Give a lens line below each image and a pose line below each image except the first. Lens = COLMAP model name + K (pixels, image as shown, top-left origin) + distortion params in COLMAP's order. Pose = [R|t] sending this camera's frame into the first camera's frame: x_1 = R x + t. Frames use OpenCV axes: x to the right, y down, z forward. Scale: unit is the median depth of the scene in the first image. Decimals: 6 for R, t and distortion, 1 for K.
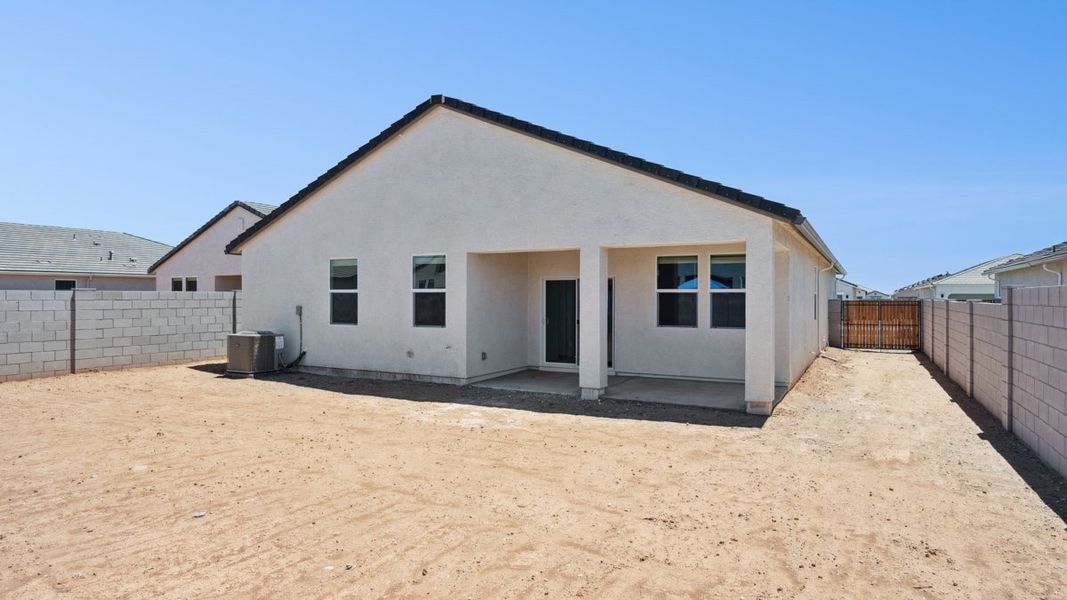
lens RADIAL K [[612.5, 0, 532.6], [0, 612.5, 302.8], [0, 0, 1]] dist [0.002833, 0.000384]
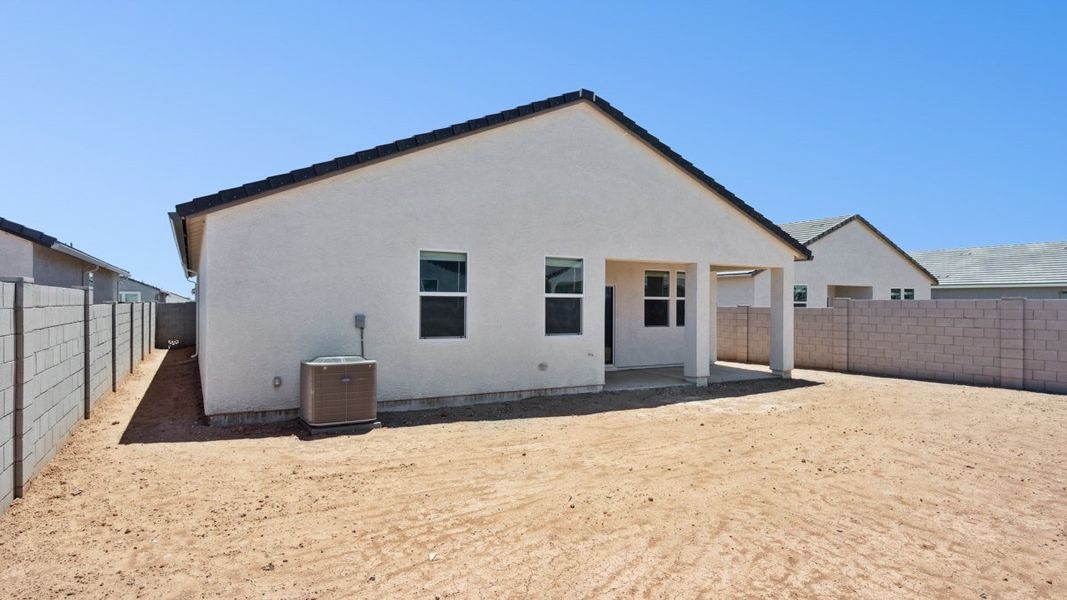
lens RADIAL K [[617.8, 0, 538.2], [0, 617.8, 310.8], [0, 0, 1]] dist [-0.002285, -0.000406]
pose [[0.510887, -0.009728, 0.859593, -0.971754], [0.002444, 0.999948, 0.009863, -0.006465], [-0.859644, -0.002938, 0.510885, 0.547167]]
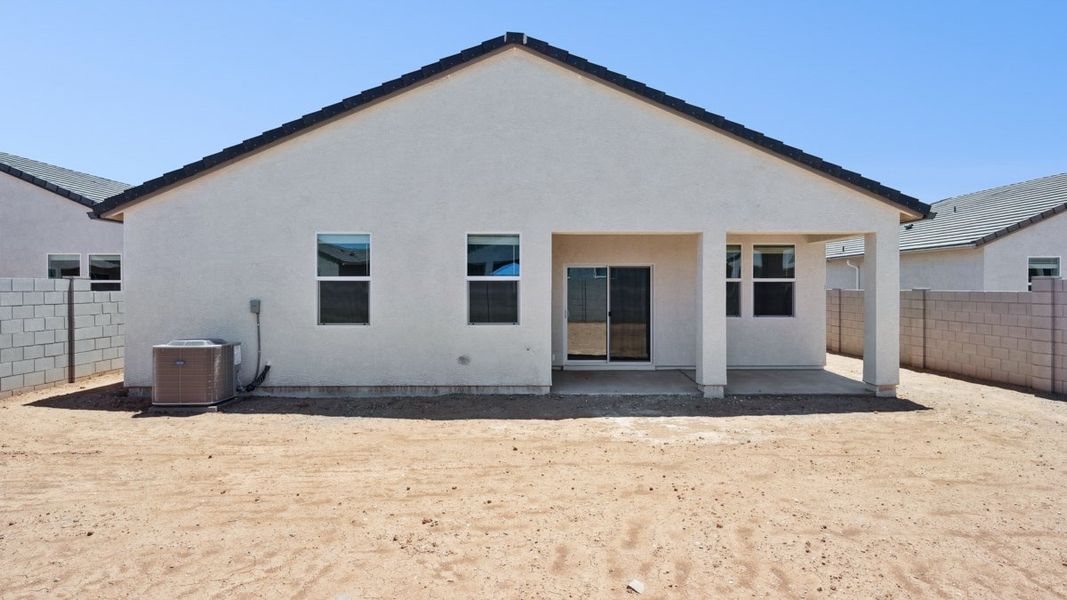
lens RADIAL K [[616.9, 0, 537.4], [0, 616.9, 298.2], [0, 0, 1]] dist [-0.002378, -0.000059]
pose [[0.870530, -0.010542, 0.492003, -0.501645], [0.006249, 0.999927, 0.010368, -0.002512], [-0.492076, -0.005951, 0.870532, 0.273927]]
